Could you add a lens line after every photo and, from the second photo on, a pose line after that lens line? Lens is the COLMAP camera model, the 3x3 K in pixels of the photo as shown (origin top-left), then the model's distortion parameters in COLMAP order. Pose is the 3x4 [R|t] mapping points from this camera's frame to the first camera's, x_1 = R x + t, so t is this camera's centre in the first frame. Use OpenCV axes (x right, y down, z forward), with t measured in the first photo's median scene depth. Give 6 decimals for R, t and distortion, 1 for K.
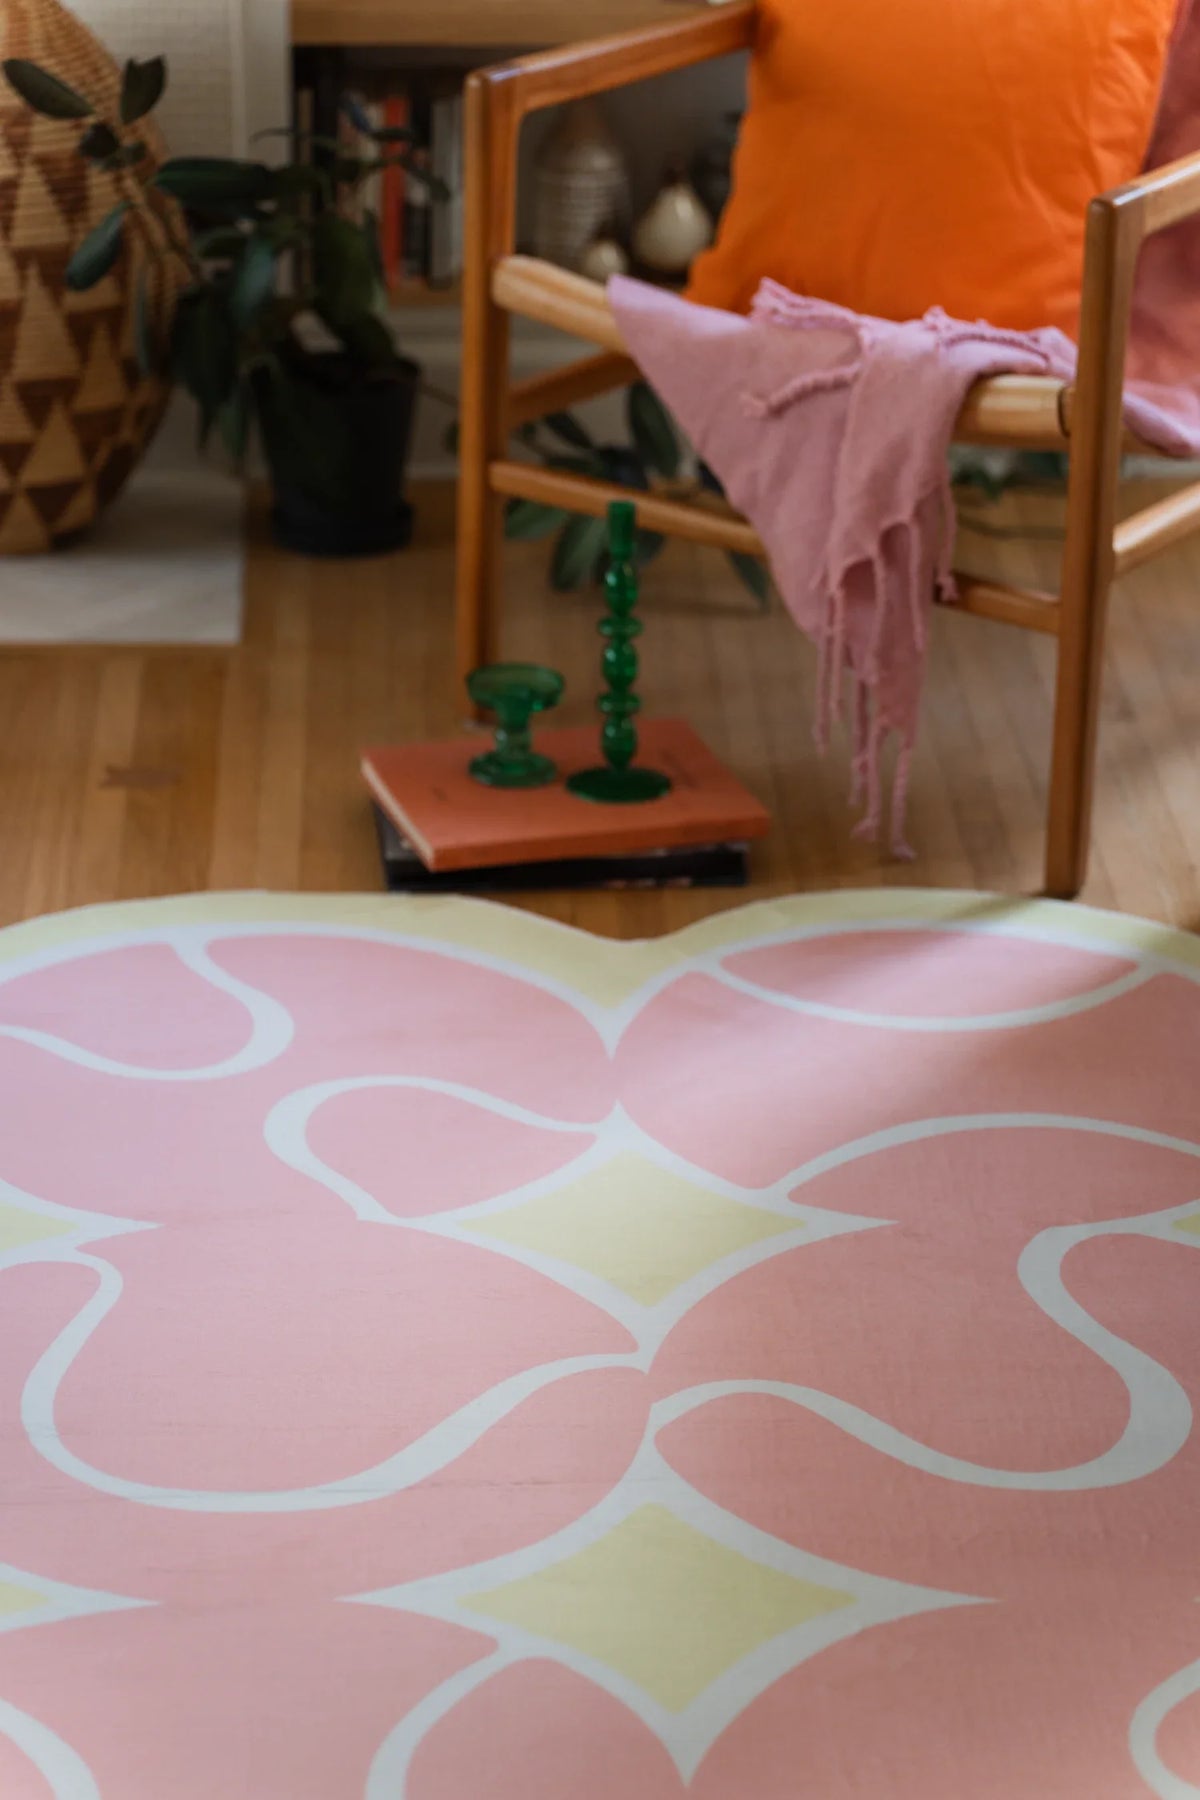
lens RADIAL K [[4925.5, 0, 595.9], [0, 4925.5, 975.2], [0, 0, 1]] dist [0.011302, -0.400906]
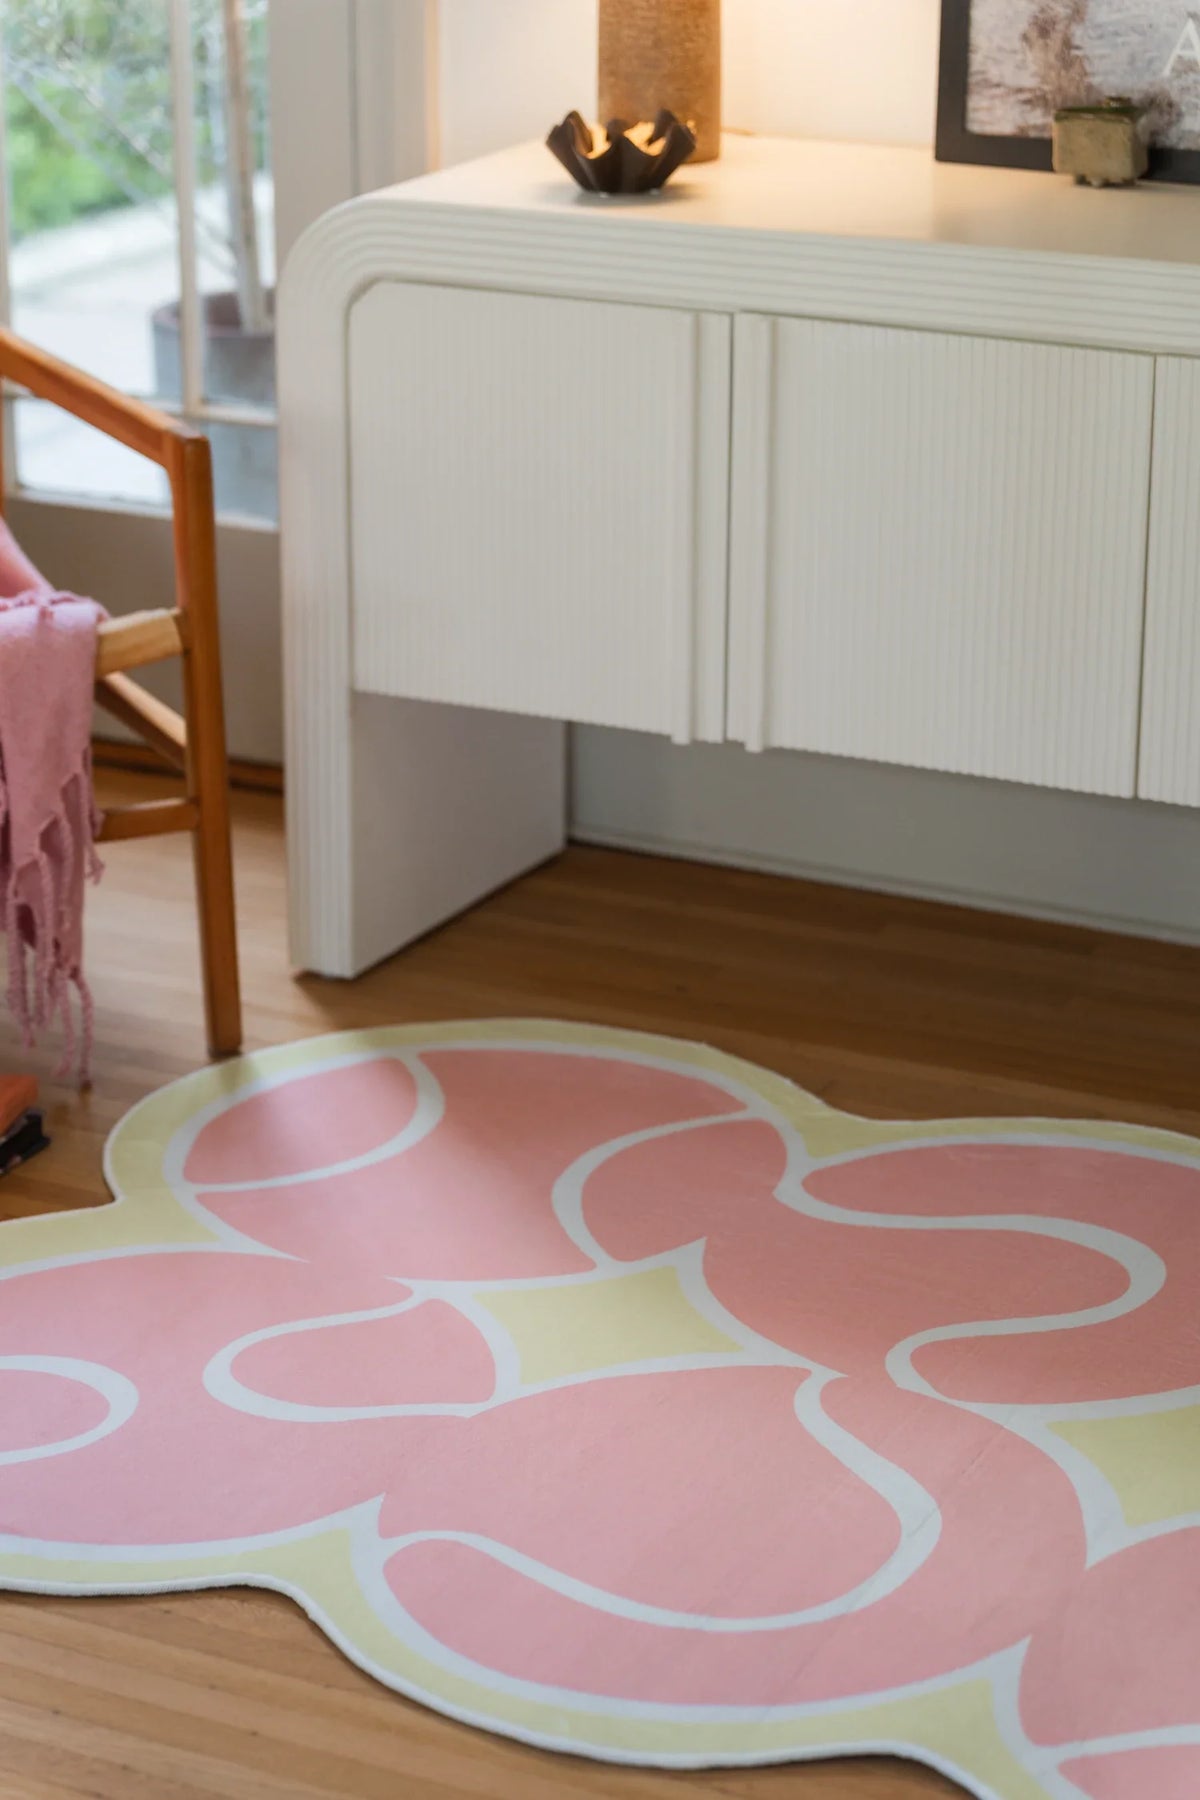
lens RADIAL K [[4452.0, 0, 600.0], [0, 4452.0, 900.0], [0, 0, 1]] dist [-0.031298, 0.164320]
pose [[0.549937, -0.315971, 0.773131, -0.640250], [0.380861, 0.918702, 0.104553, -0.123510], [-0.743313, 0.236958, 0.625569, 0.292276]]
